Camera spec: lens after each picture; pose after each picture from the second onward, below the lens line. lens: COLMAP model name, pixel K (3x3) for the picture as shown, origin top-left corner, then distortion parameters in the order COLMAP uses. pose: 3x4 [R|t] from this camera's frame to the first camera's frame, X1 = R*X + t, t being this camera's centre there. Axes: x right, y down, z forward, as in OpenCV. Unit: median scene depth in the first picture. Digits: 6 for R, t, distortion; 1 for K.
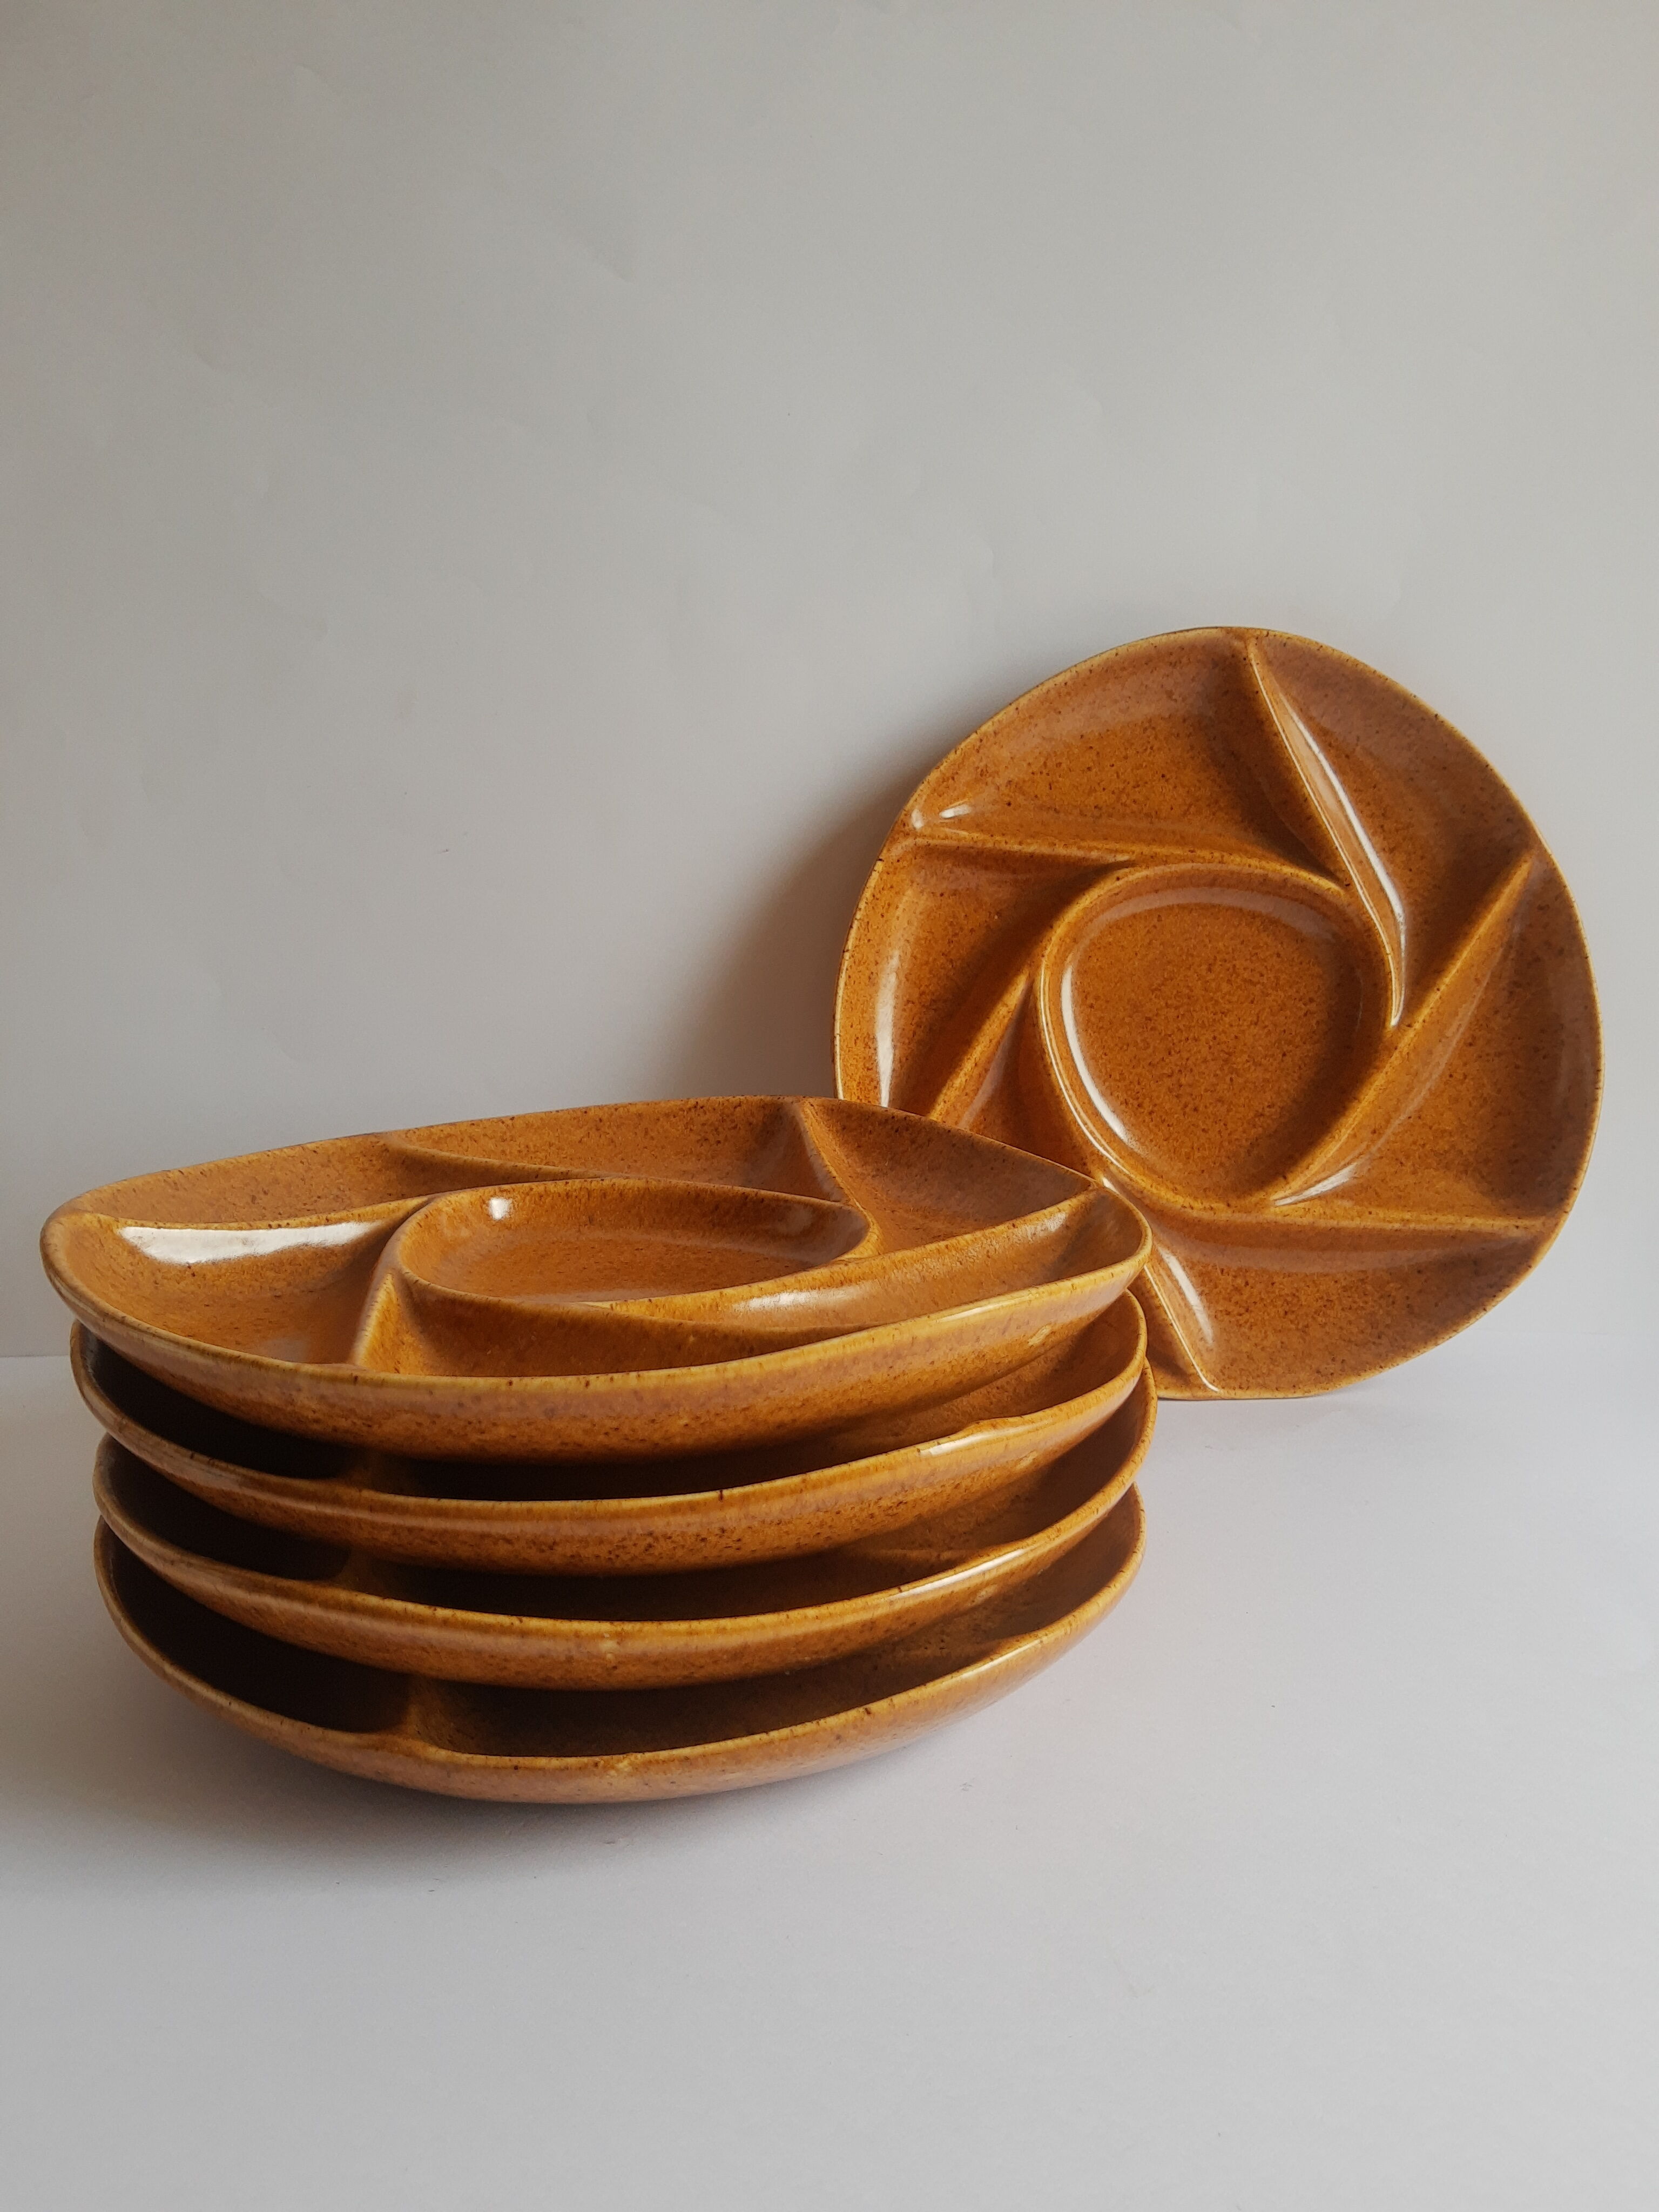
lens RADIAL K [[1792.2, 0, 817.7], [0, 1792.2, 1109.7], [0, 0, 1]] dist [-0.047187, 0.034442]
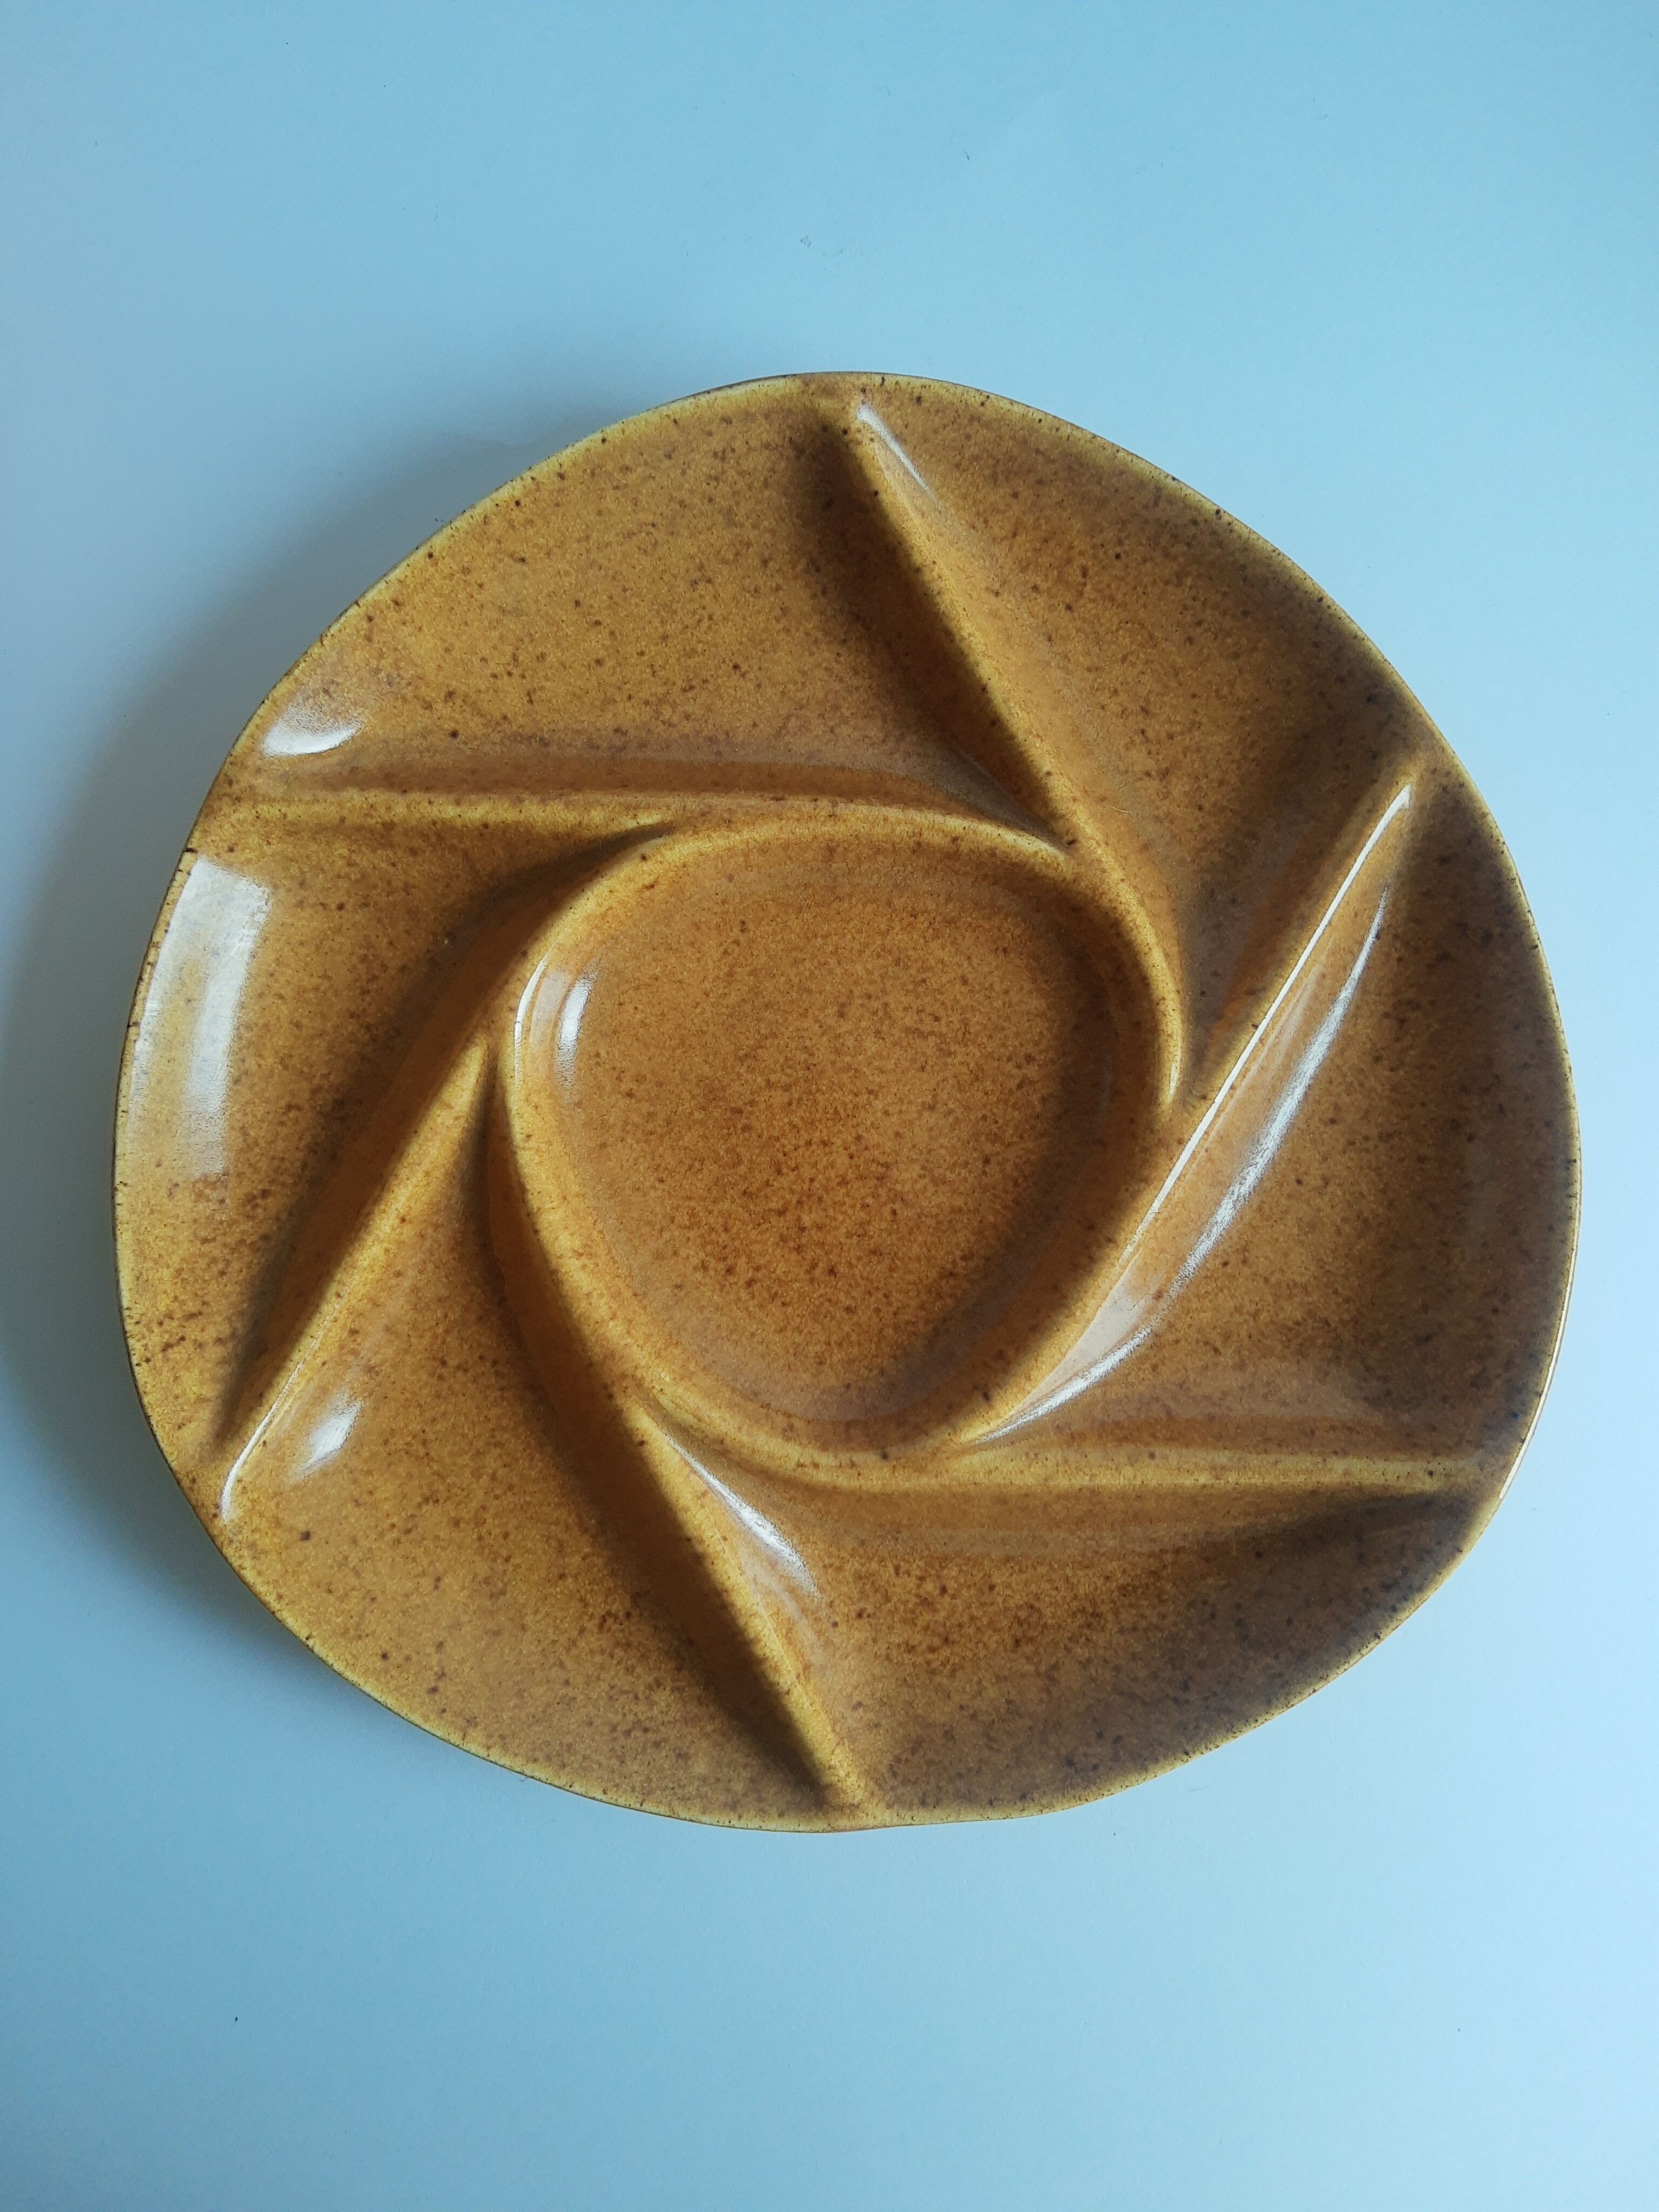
lens RADIAL K [[1792.2, 0, 848.6], [0, 1792.2, 1086.6], [0, 0, 1]] dist [-0.047187, 0.034442]
pose [[0.998021, -0.061388, -0.013601, 0.229455], [0.061146, 0.997974, -0.017572, -0.046946], [0.014652, 0.016705, 0.999753, 0.459262]]
